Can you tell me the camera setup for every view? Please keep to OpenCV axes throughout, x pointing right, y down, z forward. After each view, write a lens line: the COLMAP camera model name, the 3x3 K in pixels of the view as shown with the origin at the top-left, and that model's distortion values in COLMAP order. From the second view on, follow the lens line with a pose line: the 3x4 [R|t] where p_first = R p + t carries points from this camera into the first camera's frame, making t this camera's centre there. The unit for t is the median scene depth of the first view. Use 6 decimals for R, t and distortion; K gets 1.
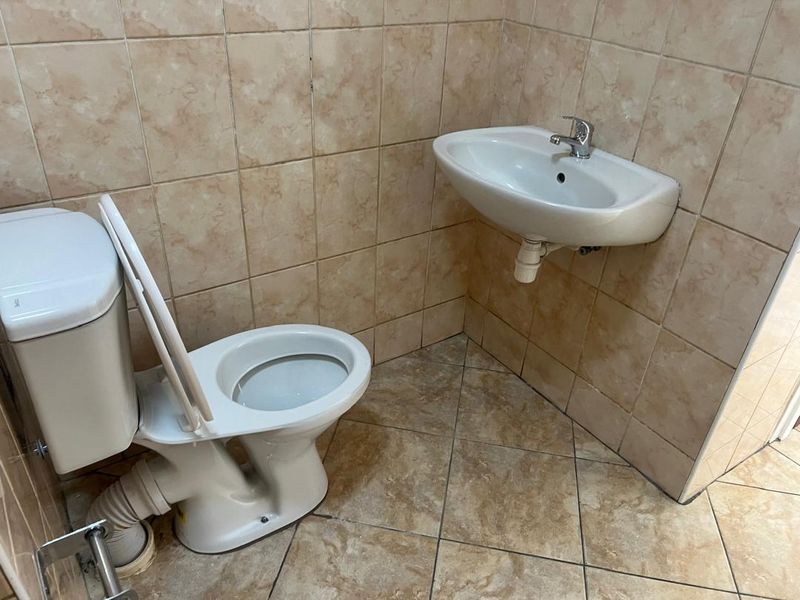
lens RADIAL K [[611.9, 0, 400.2], [0, 611.9, 297.9], [0, 0, 1]] dist [0.006754, -0.000646]
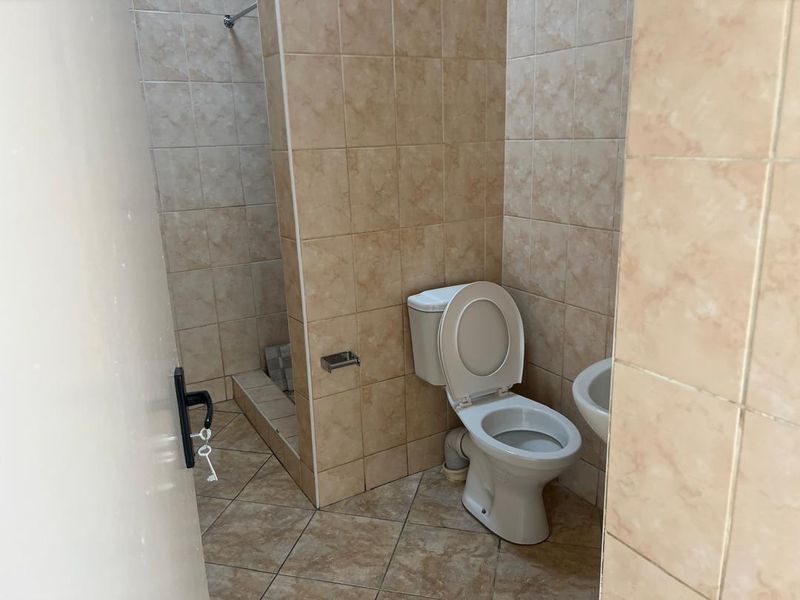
lens RADIAL K [[581.5, 0, 400.5], [0, 581.5, 288.9], [0, 0, 1]] dist [-0.000513, -0.004472]
pose [[-0.054851, 0.201454, -0.977961, 1.151206], [-0.513578, 0.834251, 0.200655, -0.299678], [0.856288, 0.513265, 0.057703, 0.479041]]
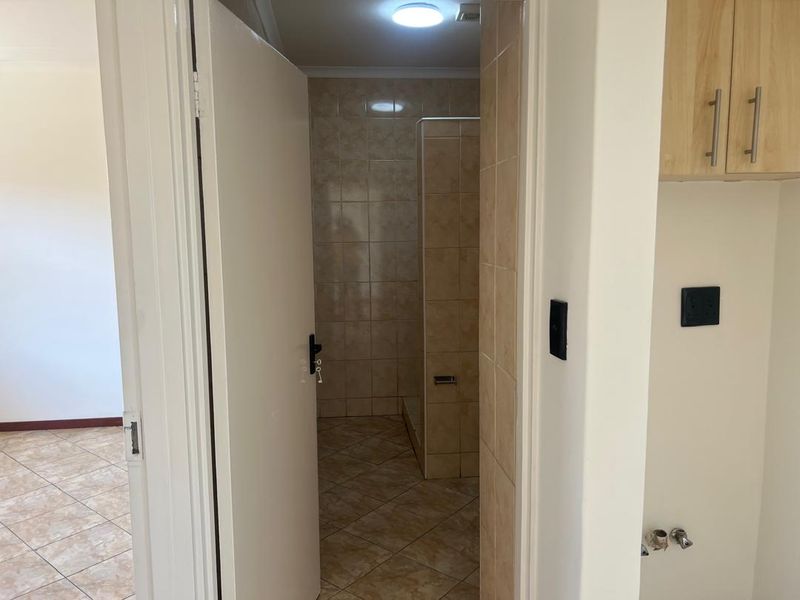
lens RADIAL K [[581.5, 0, 400.5], [0, 581.5, 288.9], [0, 0, 1]] dist [-0.000513, -0.004472]
pose [[-0.473907, 0.040483, -0.879644, 1.851291], [-0.485257, 0.821572, 0.299242, -0.675200], [0.734805, 0.568666, -0.369704, 1.044248]]
